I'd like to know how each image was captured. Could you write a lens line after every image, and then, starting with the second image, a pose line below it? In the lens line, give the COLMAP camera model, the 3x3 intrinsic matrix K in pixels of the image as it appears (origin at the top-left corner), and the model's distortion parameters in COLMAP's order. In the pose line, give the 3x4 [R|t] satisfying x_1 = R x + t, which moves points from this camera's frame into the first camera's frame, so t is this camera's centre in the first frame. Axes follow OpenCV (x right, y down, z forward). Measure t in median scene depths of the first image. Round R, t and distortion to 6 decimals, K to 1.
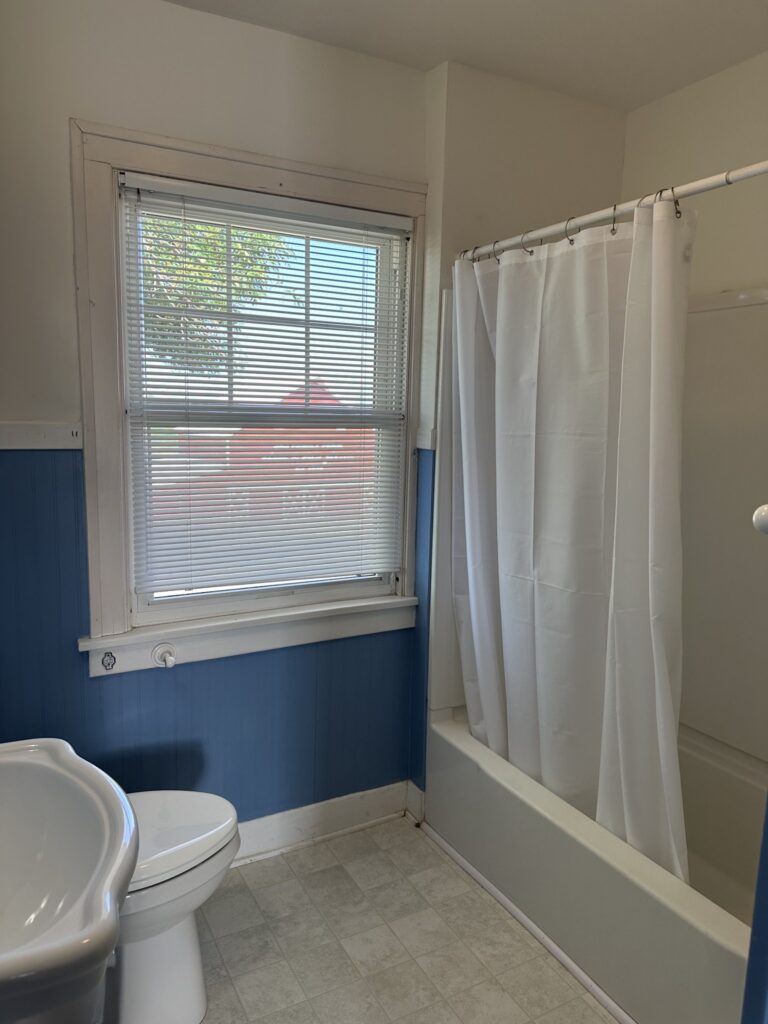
lens RADIAL K [[716.8, 0, 389.1], [0, 716.8, 506.3], [0, 0, 1]] dist [0.054156, -0.067673]
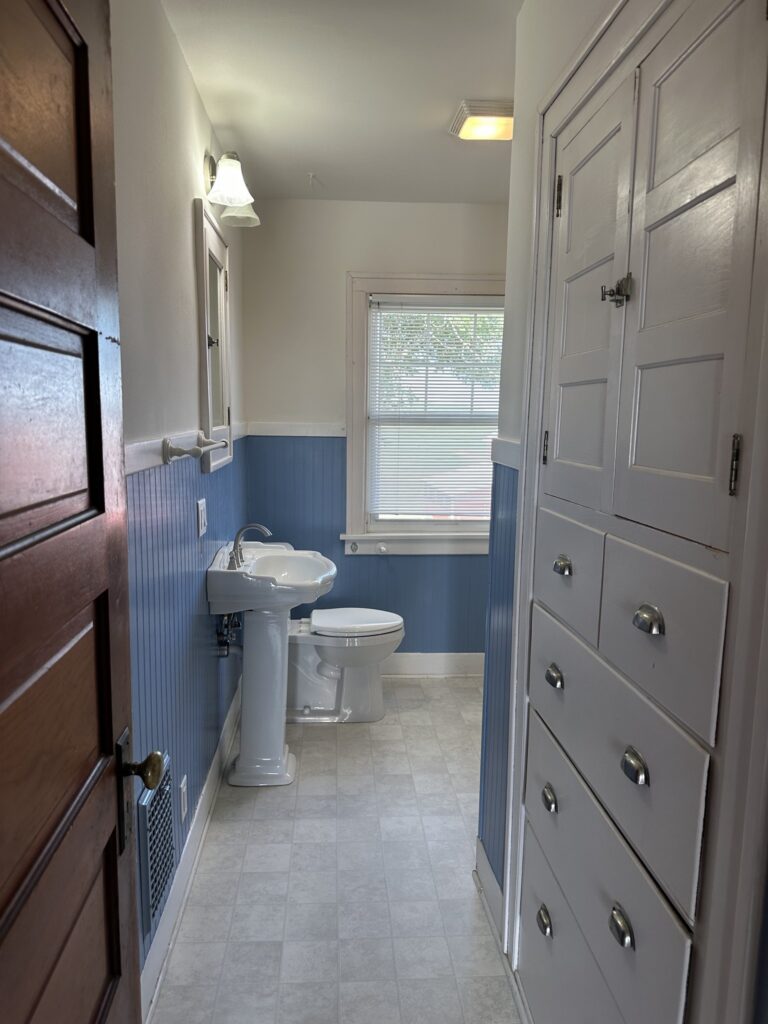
lens RADIAL K [[716.8, 0, 382.0], [0, 716.8, 515.4], [0, 0, 1]] dist [0.054156, -0.067673]
pose [[0.904149, 0.054625, -0.423710, 0.486828], [-0.051961, 0.998490, 0.017847, 0.091737], [0.424045, 0.005881, 0.905622, -0.703256]]
